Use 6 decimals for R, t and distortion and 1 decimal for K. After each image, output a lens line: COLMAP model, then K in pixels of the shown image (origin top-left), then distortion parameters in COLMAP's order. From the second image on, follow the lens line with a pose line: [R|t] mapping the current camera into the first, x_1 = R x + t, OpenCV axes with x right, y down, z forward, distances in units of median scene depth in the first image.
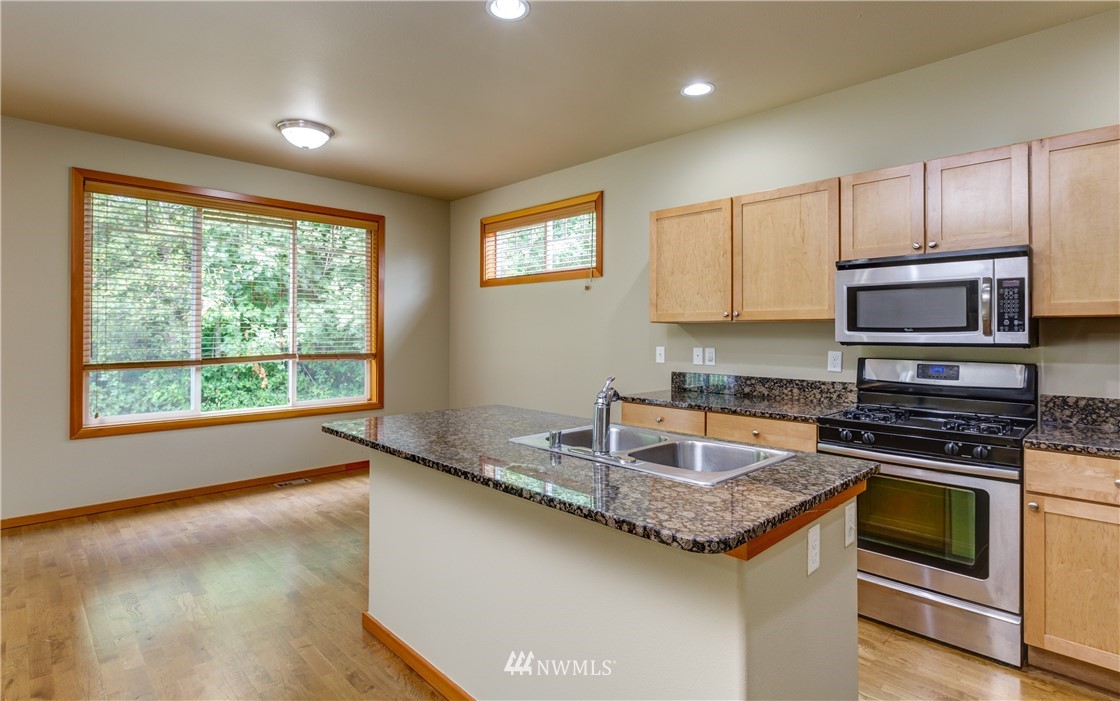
lens RADIAL K [[552.0, 0, 554.7], [0, 552.0, 326.2], [0, 0, 1]] dist [-0.012118, -0.000061]
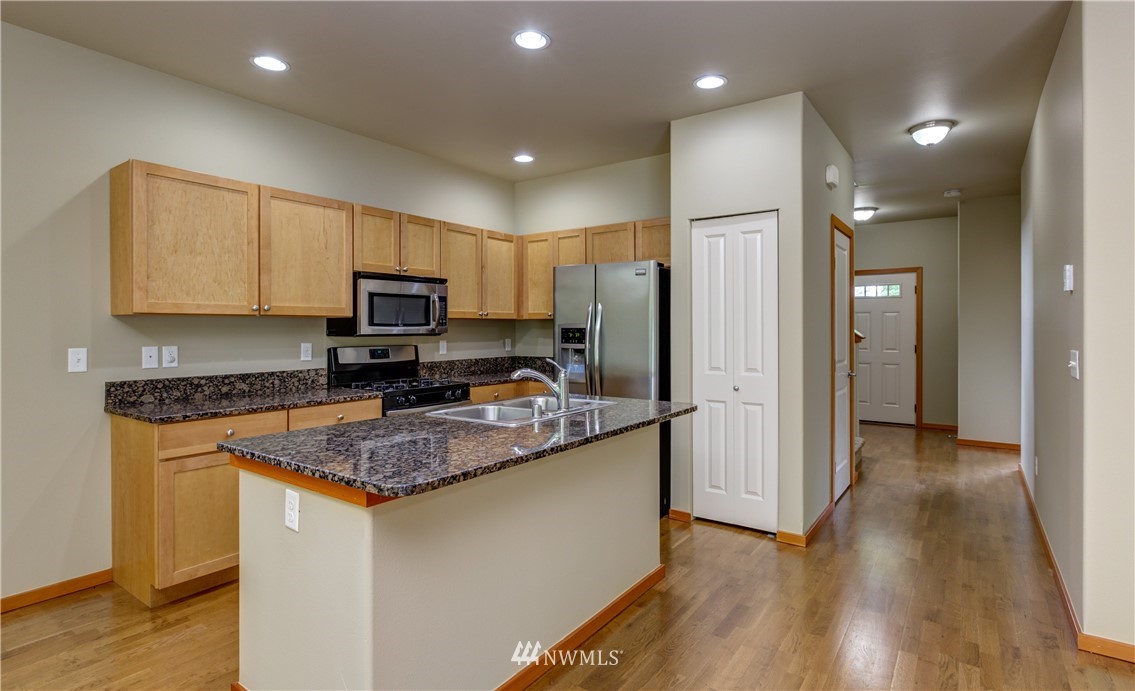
lens RADIAL K [[574.1, 0, 544.8], [0, 574.1, 328.8], [0, 0, 1]] dist [-0.032009, -0.000135]
pose [[-0.159438, -0.004365, 0.987198, -0.750962], [-0.010074, 0.999945, 0.002795, 0.006583], [-0.987157, -0.009499, -0.159473, 0.691462]]
